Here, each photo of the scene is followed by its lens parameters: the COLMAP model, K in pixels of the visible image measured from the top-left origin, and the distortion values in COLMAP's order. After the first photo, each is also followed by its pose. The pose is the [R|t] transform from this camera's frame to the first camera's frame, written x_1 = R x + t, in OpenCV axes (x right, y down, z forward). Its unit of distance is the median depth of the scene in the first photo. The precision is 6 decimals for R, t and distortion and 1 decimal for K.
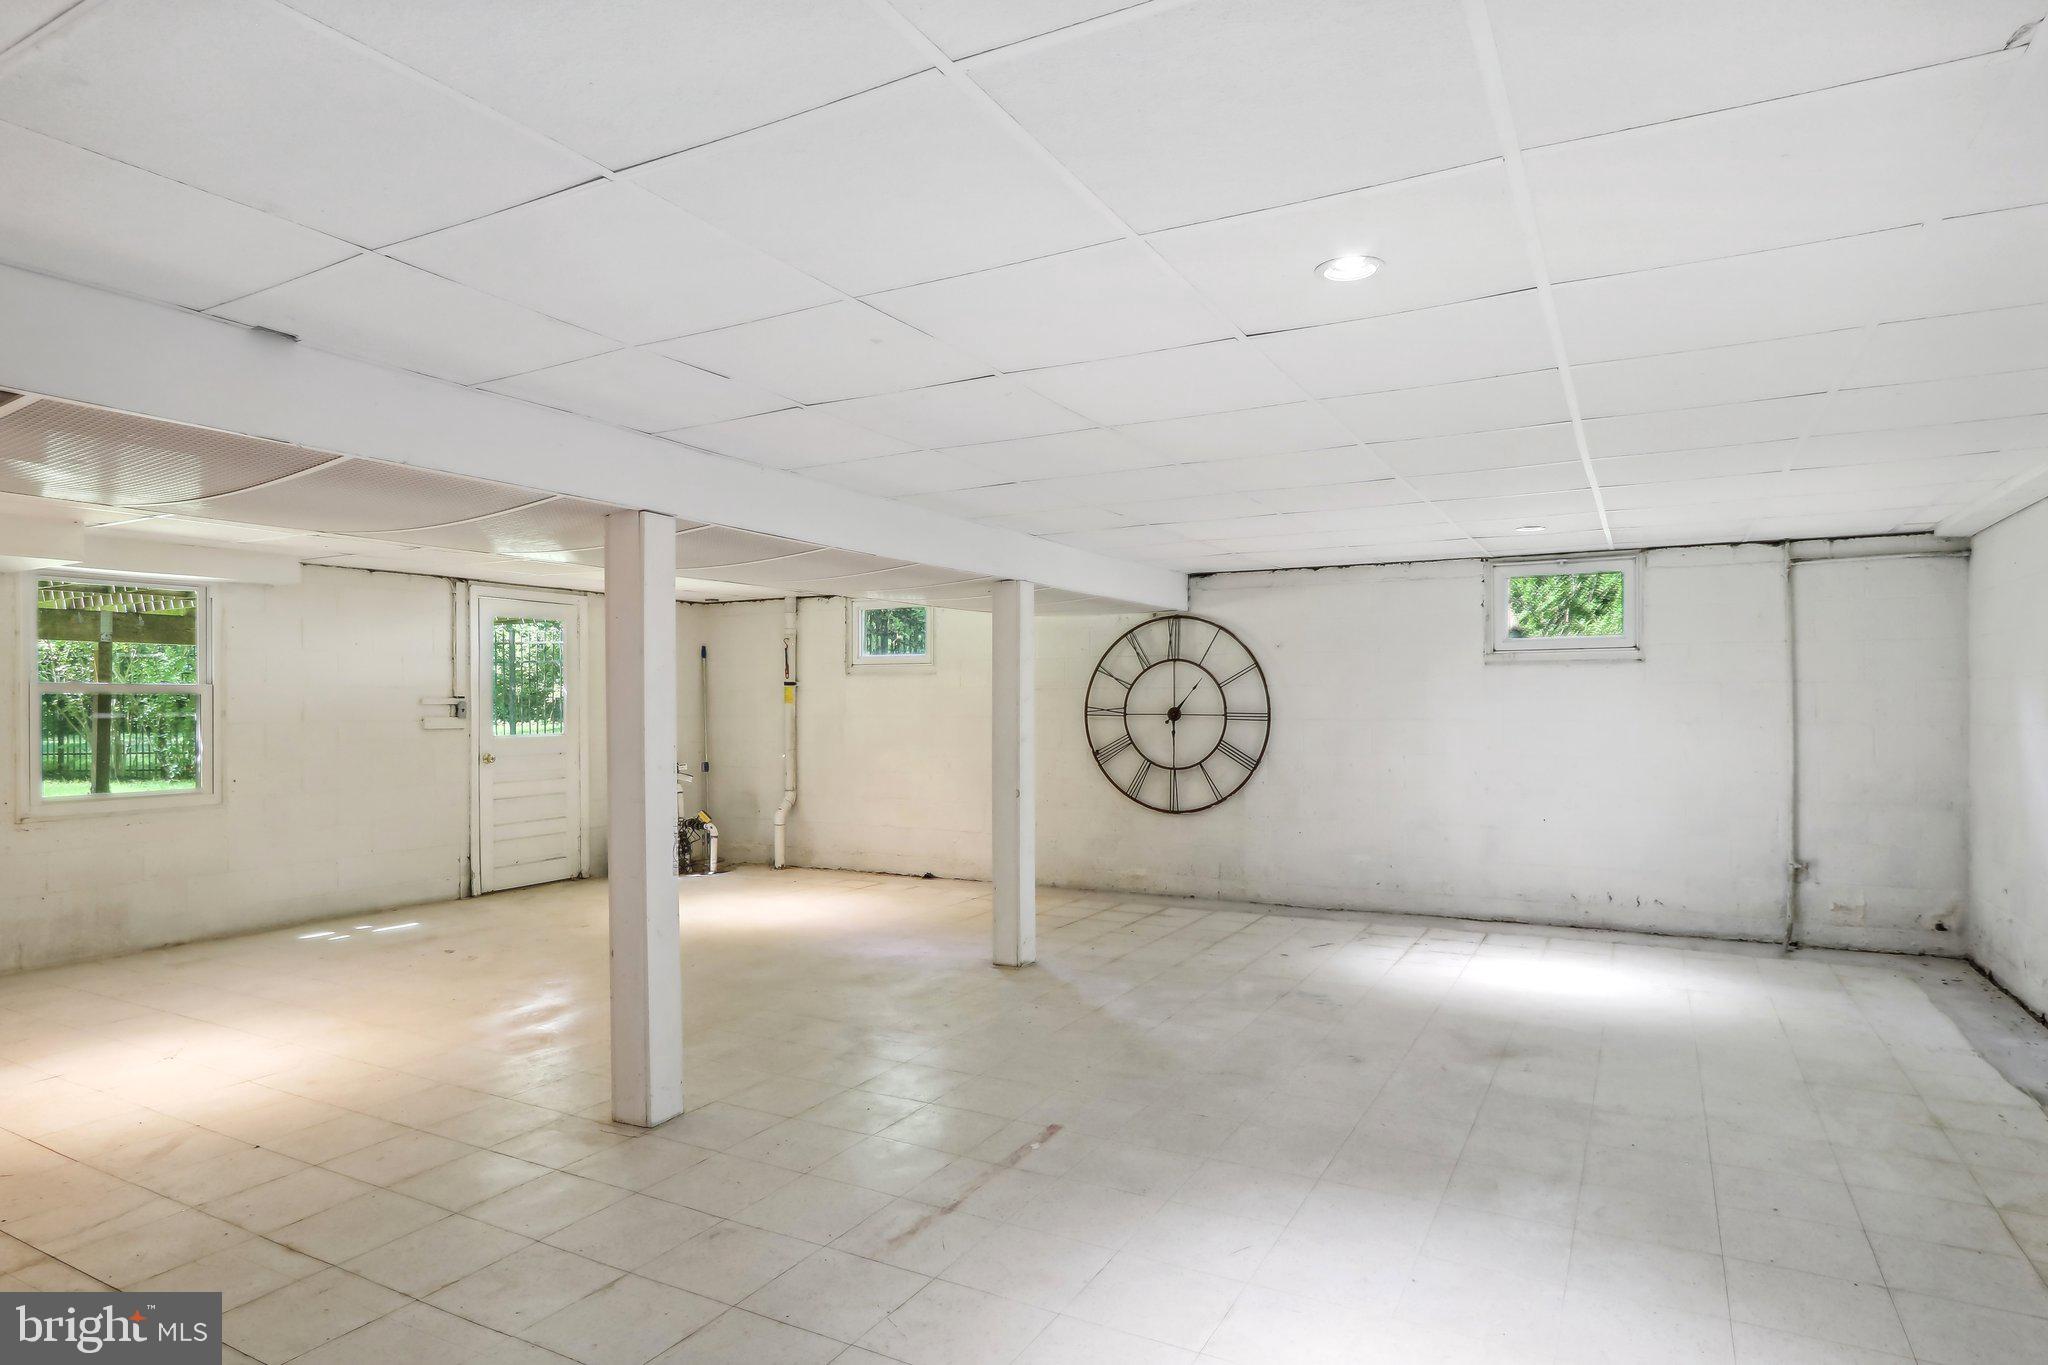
lens RADIAL K [[1146.1, 0, 1014.9], [0, 1146.1, 697.0], [0, 0, 1]] dist [-0.009740, 0.002807]
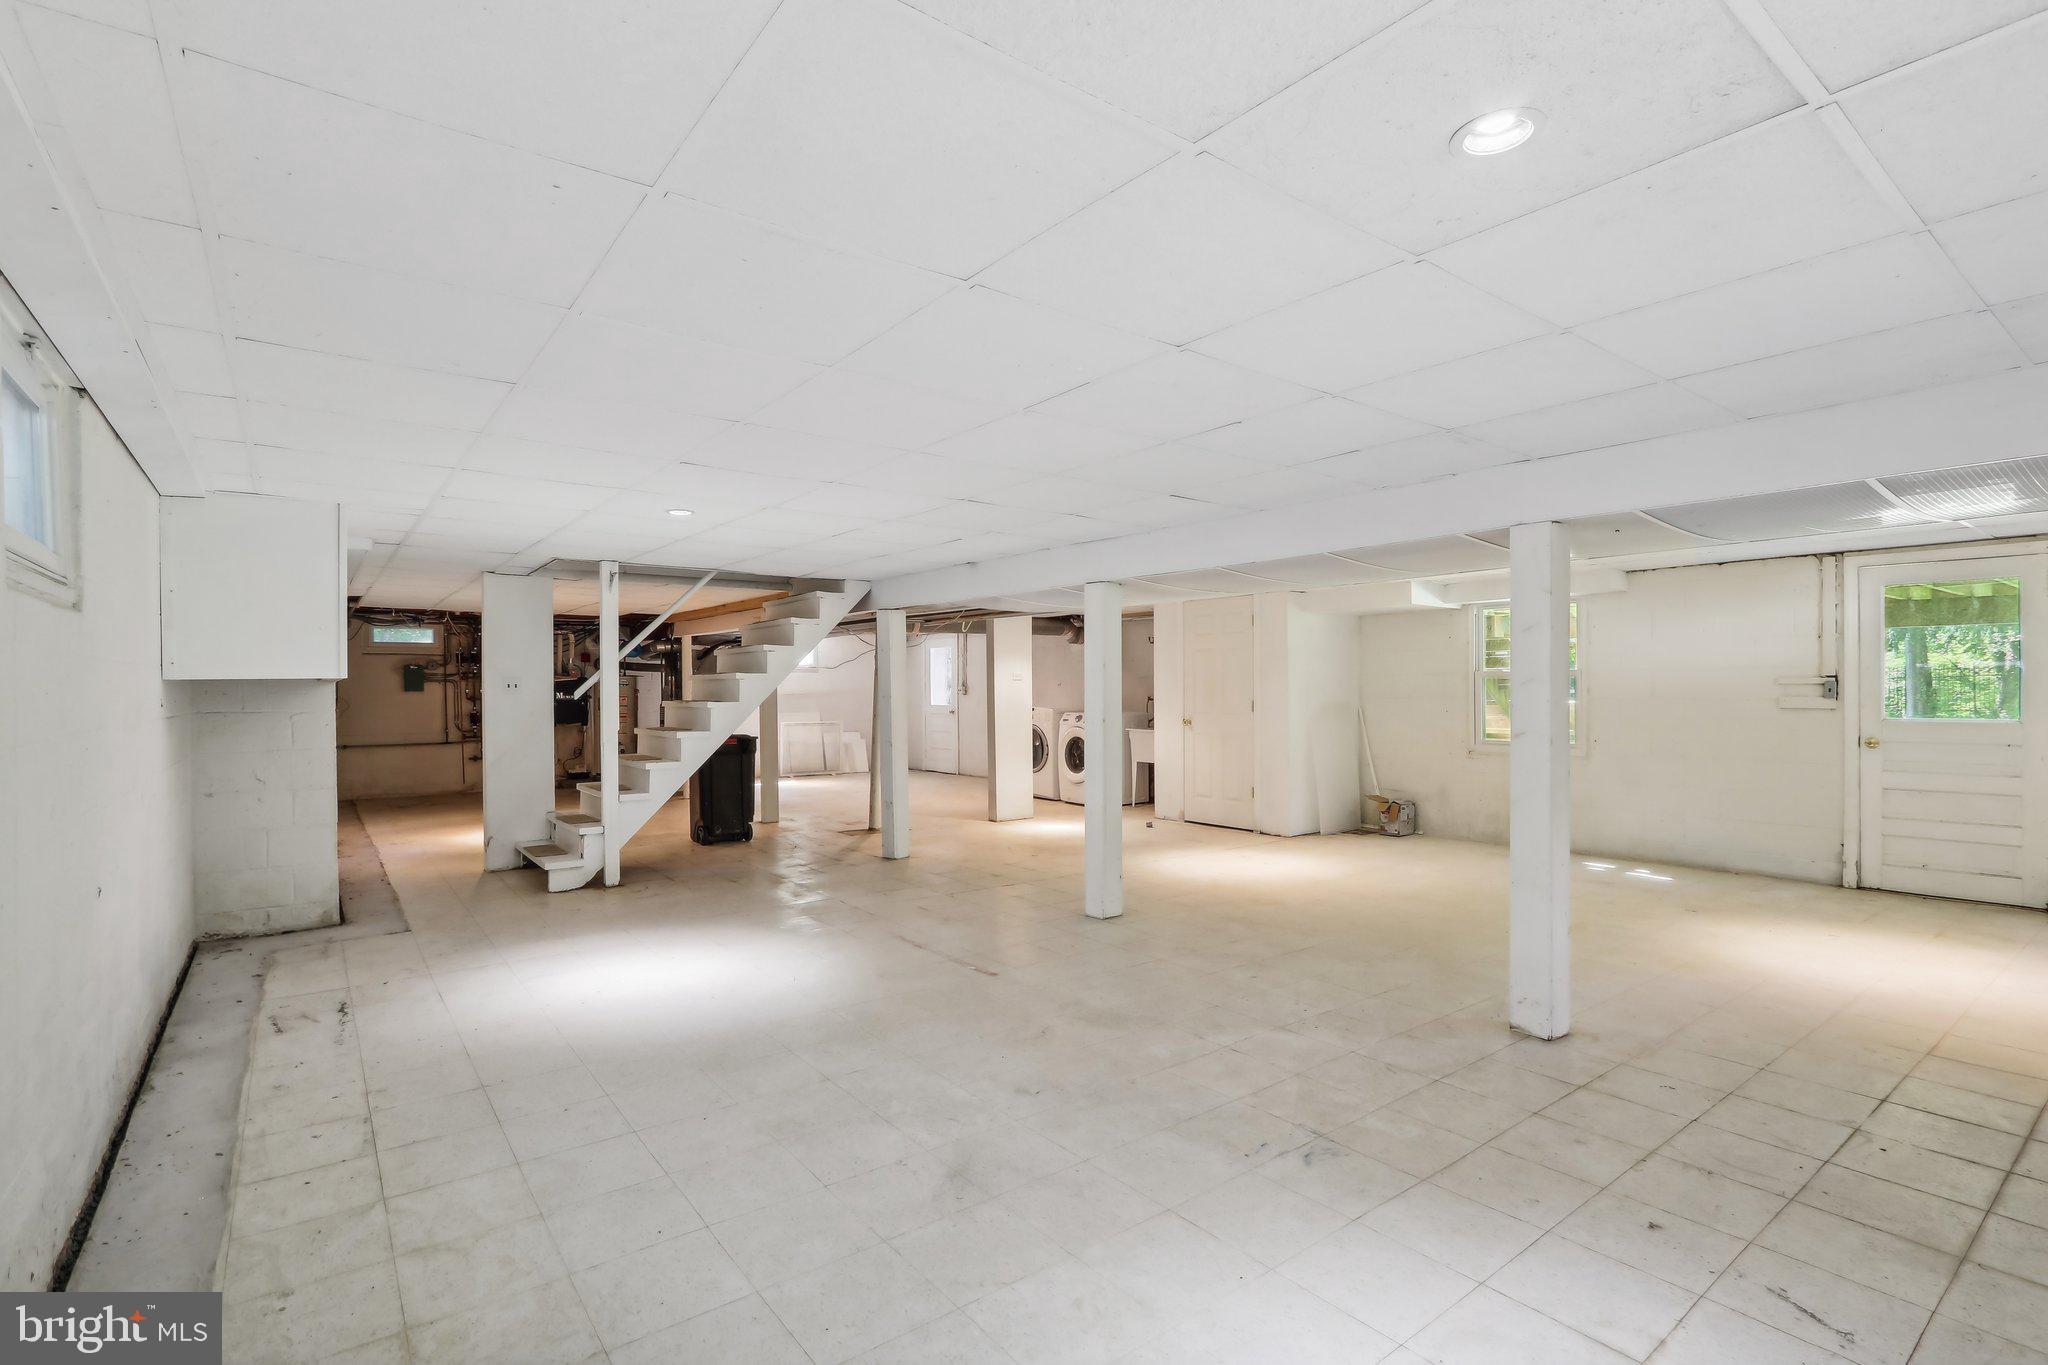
lens RADIAL K [[962.5, 0, 1016.4], [0, 962.5, 687.7], [0, 0, 1]] dist [-0.017880, 0.001580]
pose [[-0.409122, 0.005018, -0.912466, 0.670967], [0.009974, 0.999950, 0.001027, 0.002386], [0.912425, -0.008681, -0.409152, 0.893019]]
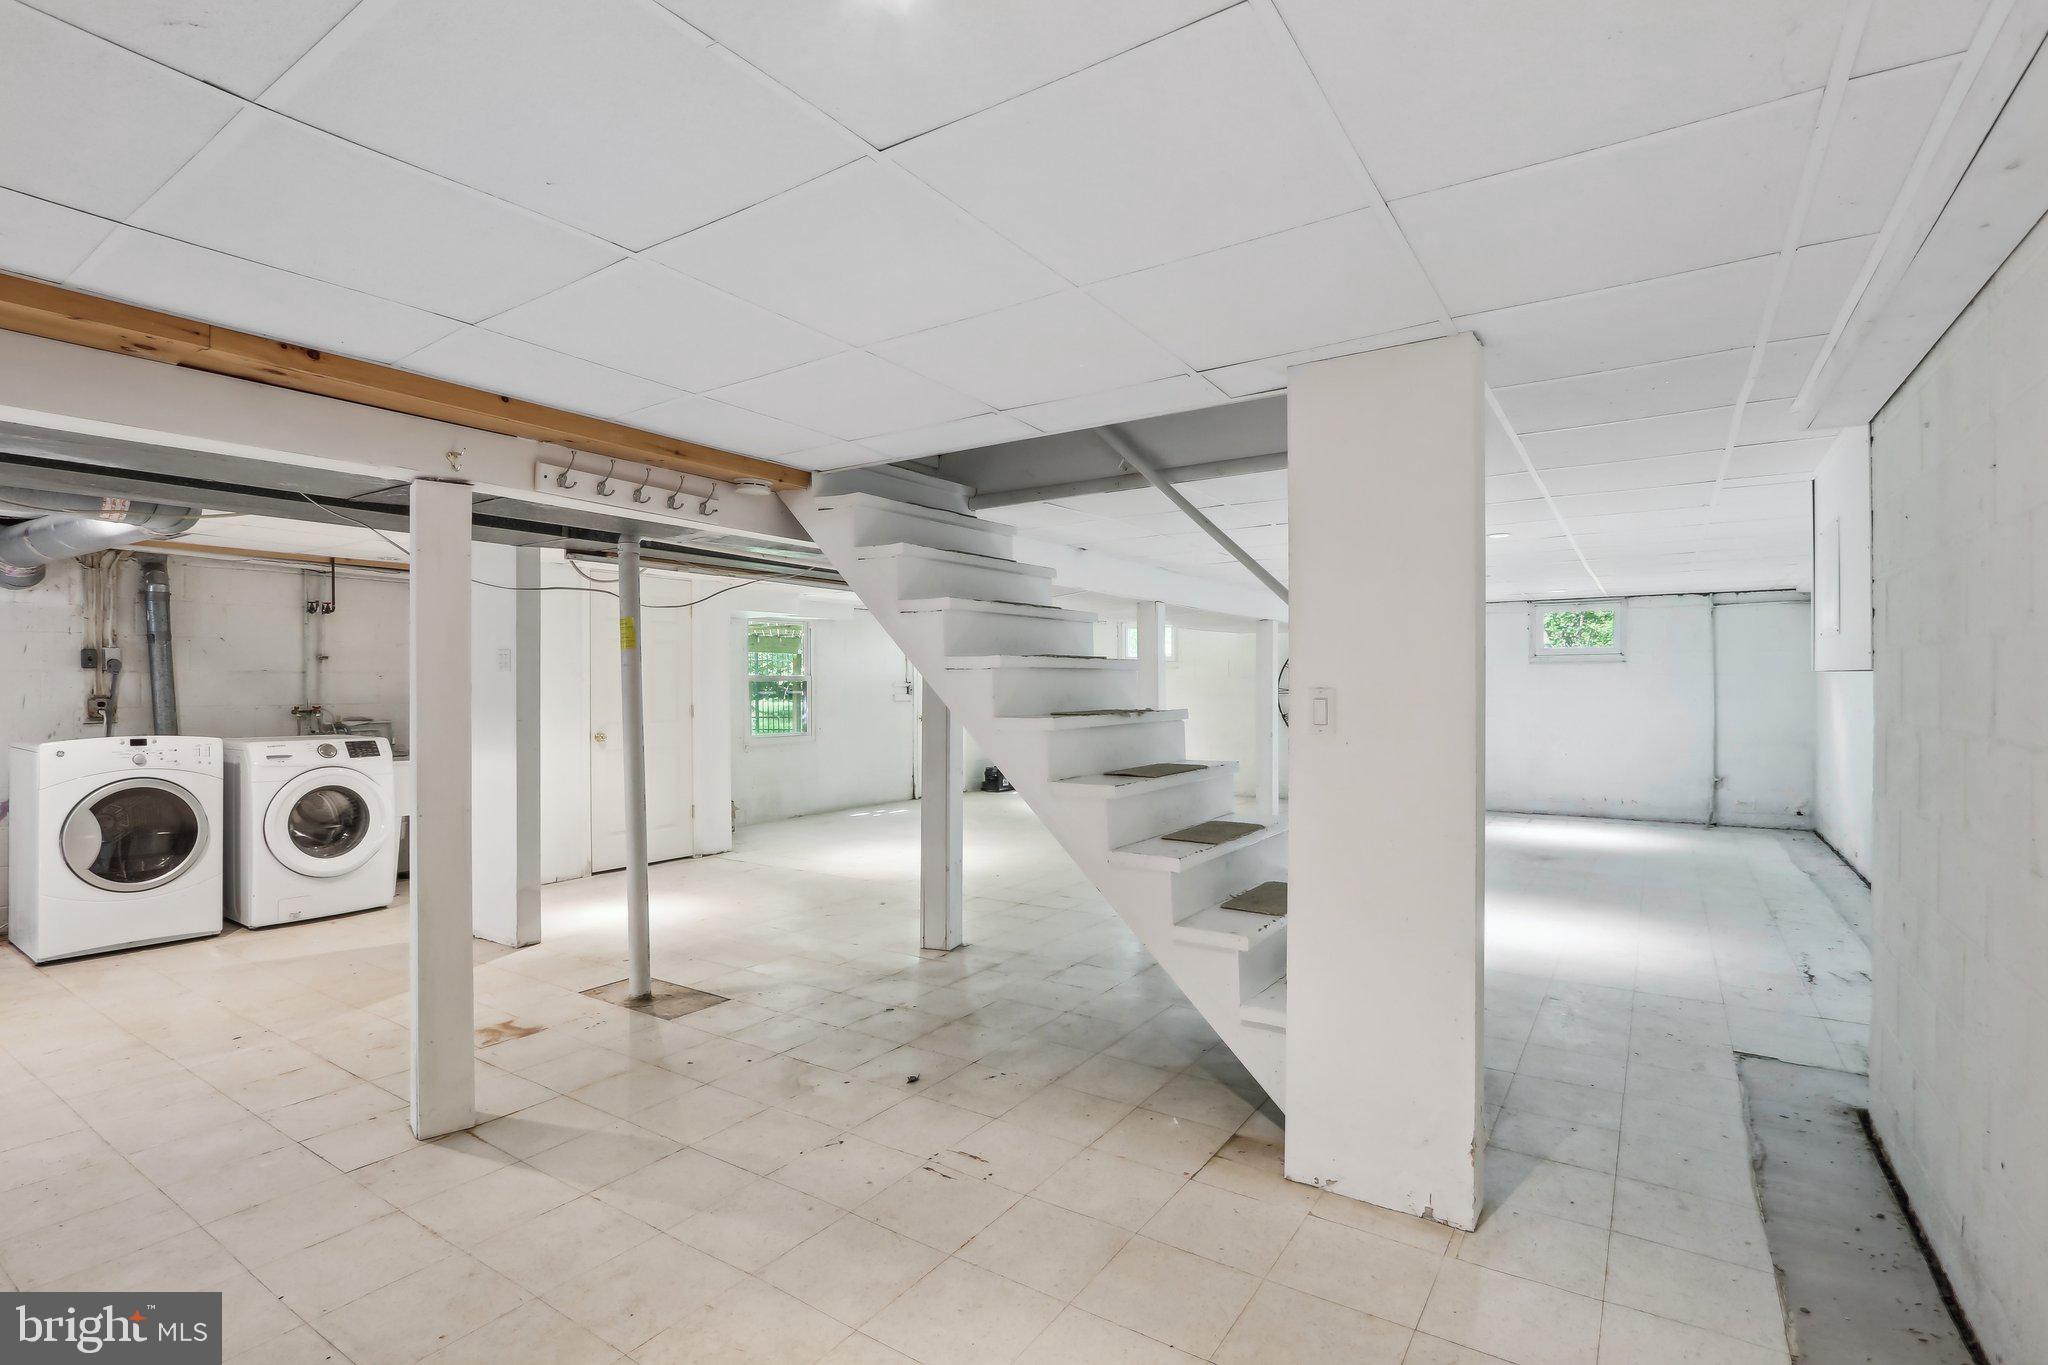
lens RADIAL K [[962.5, 0, 1016.4], [0, 962.5, 687.7], [0, 0, 1]] dist [-0.017880, 0.001580]
pose [[0.996500, 0.000295, -0.083592, -0.259663], [0.000306, 0.999974, 0.007183, -0.003429], [0.083592, -0.007184, 0.996474, -0.542046]]
